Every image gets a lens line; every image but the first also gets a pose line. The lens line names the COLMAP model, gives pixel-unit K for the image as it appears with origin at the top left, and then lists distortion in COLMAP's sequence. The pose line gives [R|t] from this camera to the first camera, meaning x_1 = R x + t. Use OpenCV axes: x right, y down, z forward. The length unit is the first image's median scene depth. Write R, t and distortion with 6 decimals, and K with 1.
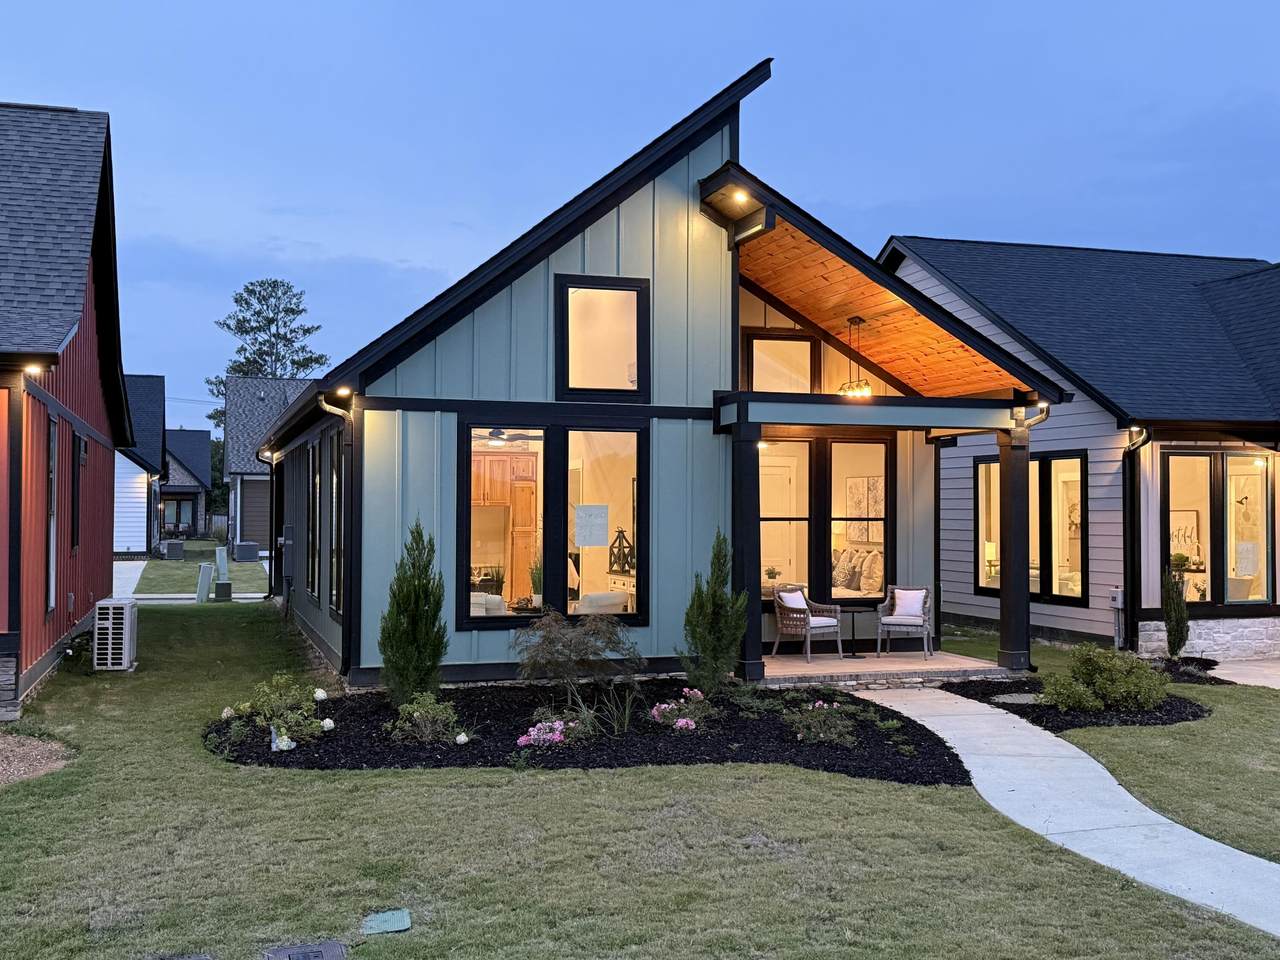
lens RADIAL K [[1307.4, 0, 641.9], [0, 1307.4, 480.6], [0, 0, 1]] dist [0.196715, -0.454194]
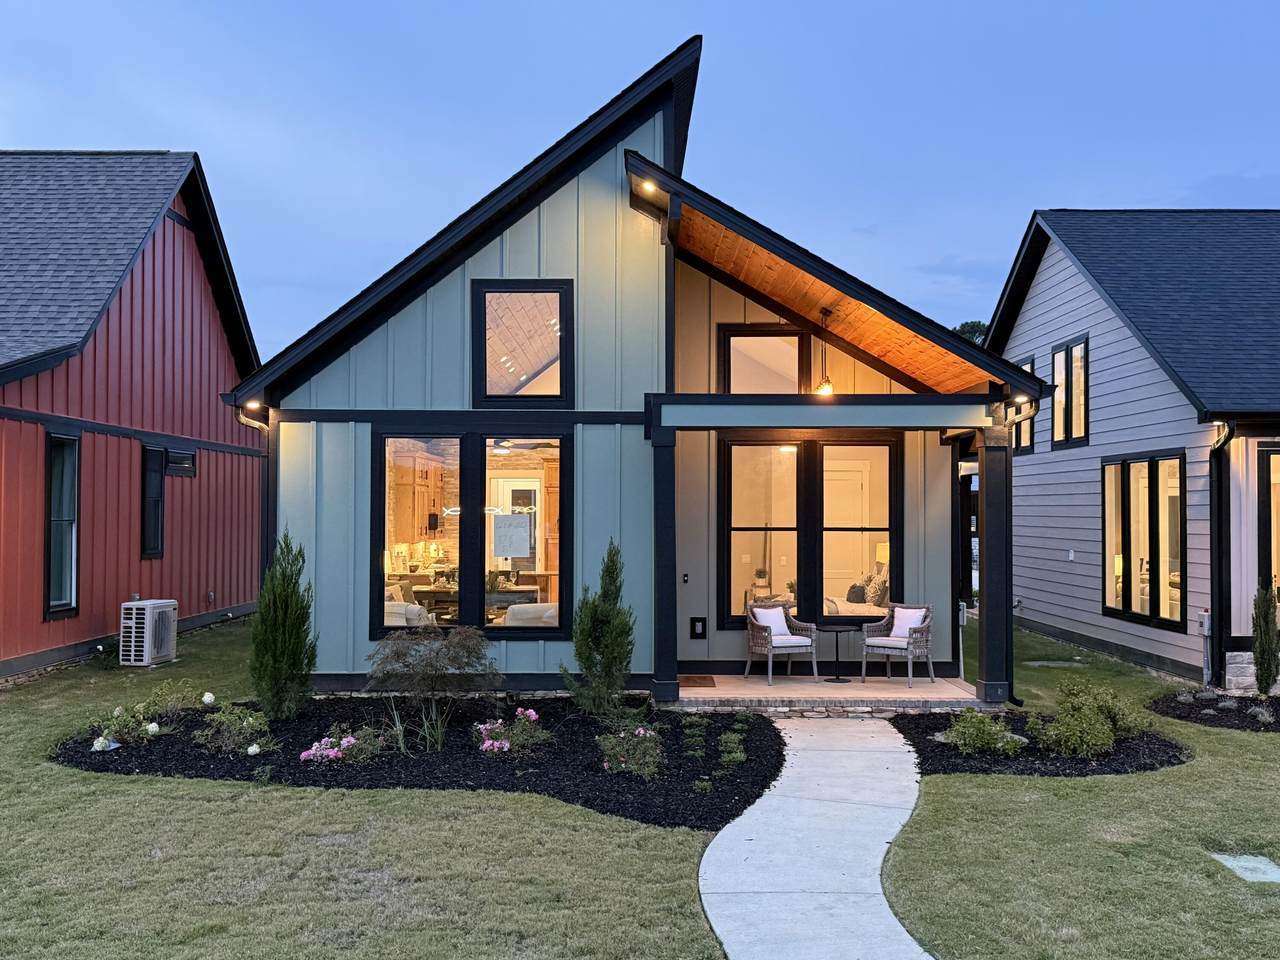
lens RADIAL K [[1307.4, 0, 641.9], [0, 1307.4, 480.6], [0, 0, 1]] dist [0.196715, -0.454194]
pose [[0.949654, -0.007342, -0.313214, 0.337826], [0.006668, 0.999973, -0.003225, -0.002616], [0.313229, 0.000974, 0.949677, 0.097616]]
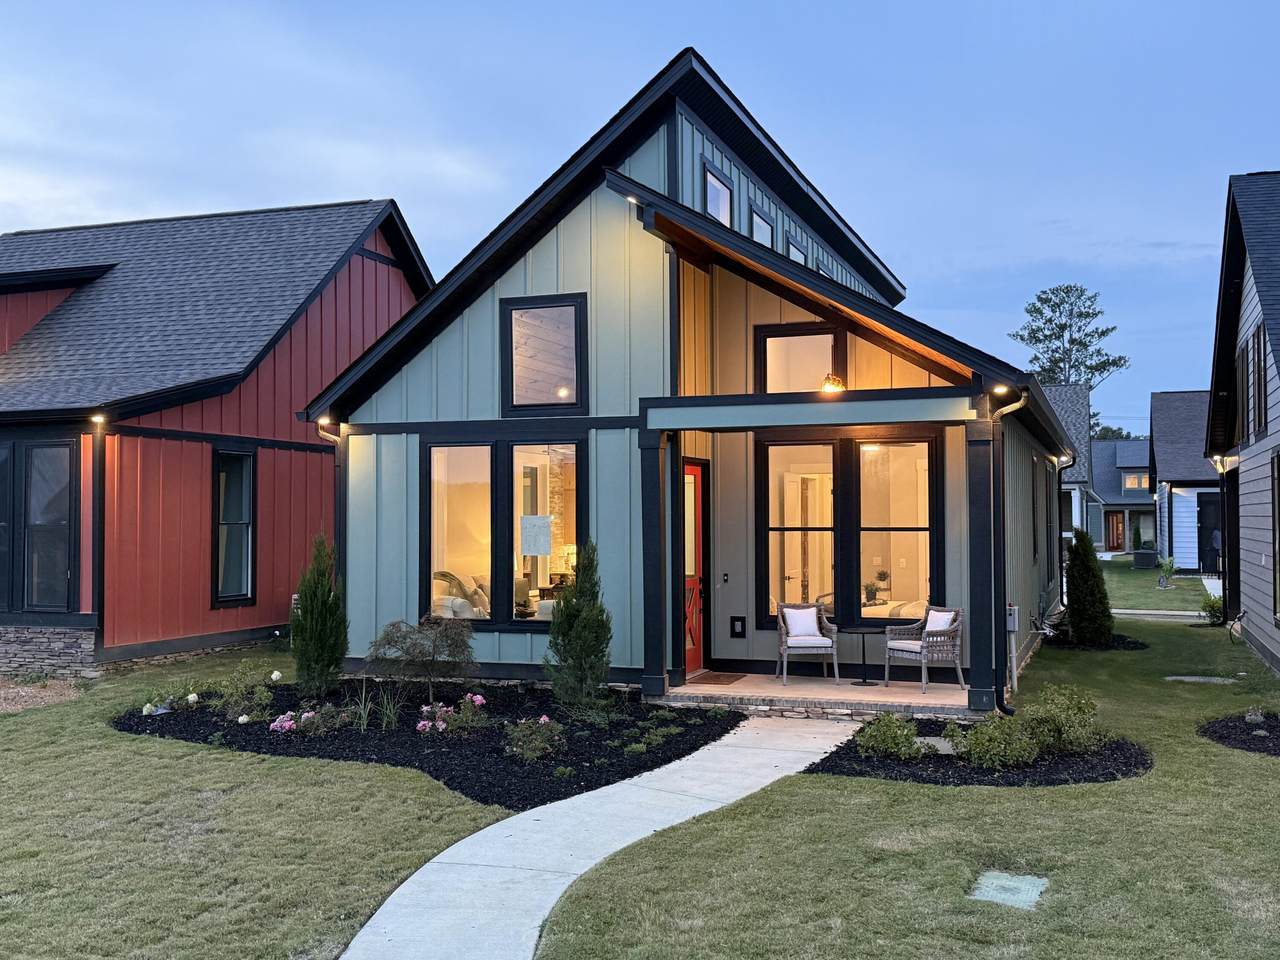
lens RADIAL K [[1307.4, 0, 641.9], [0, 1307.4, 480.6], [0, 0, 1]] dist [0.196715, -0.454194]
pose [[0.783934, -0.023081, -0.620415, 0.635329], [0.018984, 0.999733, -0.013205, 0.005710], [0.620554, -0.001426, 0.784162, 0.220080]]
